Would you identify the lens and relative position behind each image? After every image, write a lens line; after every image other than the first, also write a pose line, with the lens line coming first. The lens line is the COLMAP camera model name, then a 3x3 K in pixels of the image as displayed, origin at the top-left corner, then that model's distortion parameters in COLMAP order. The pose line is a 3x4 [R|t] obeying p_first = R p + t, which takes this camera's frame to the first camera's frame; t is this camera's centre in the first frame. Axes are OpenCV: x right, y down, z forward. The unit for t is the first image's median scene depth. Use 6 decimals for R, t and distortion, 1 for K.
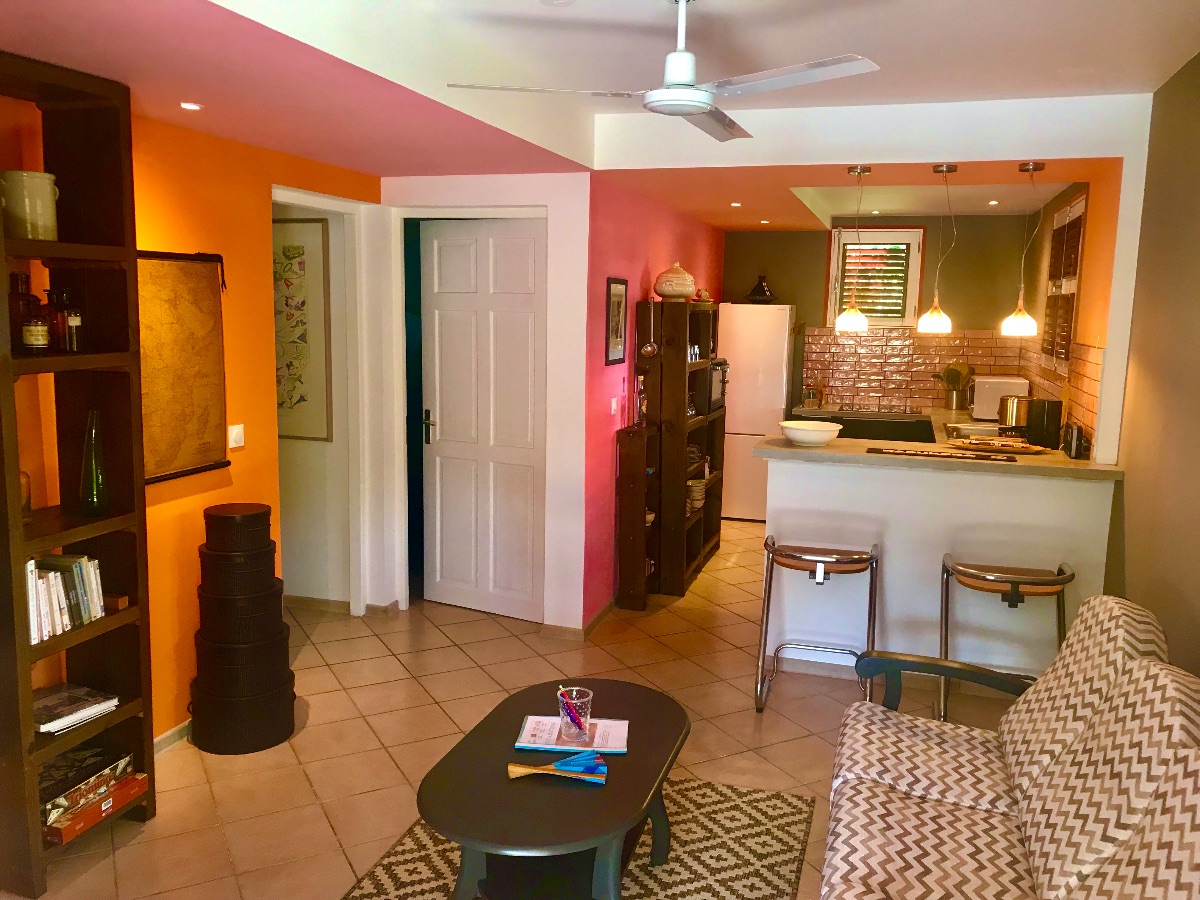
lens RADIAL K [[990.8, 0, 604.3], [0, 990.8, 453.1], [0, 0, 1]] dist [0.036863, -0.044617]
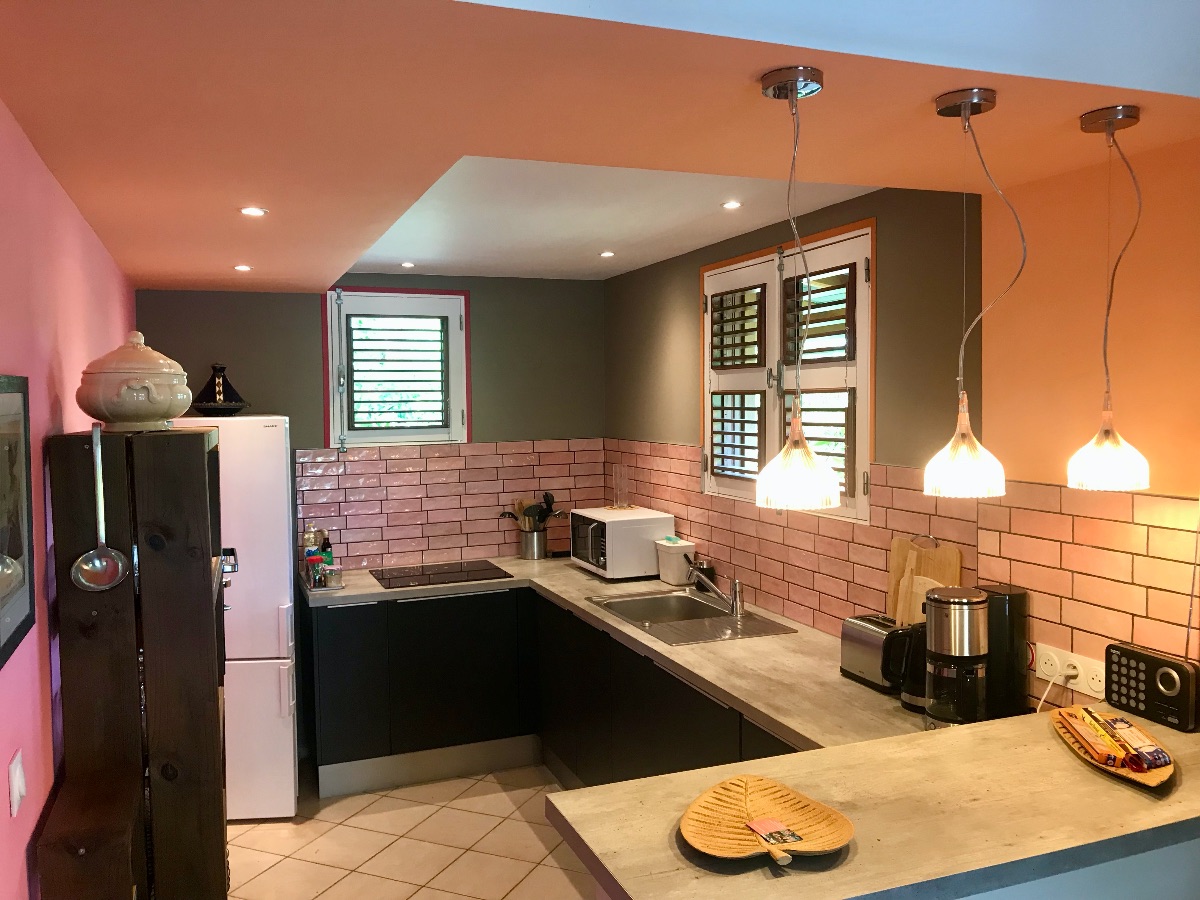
lens RADIAL K [[990.8, 0, 600.0], [0, 990.8, 449.3], [0, 0, 1]] dist [0.036863, -0.044617]
pose [[0.781136, -0.060961, 0.621378, -0.029347], [0.118440, 0.991619, -0.051608, -0.084206], [-0.613024, 0.113909, 0.781810, 0.471929]]
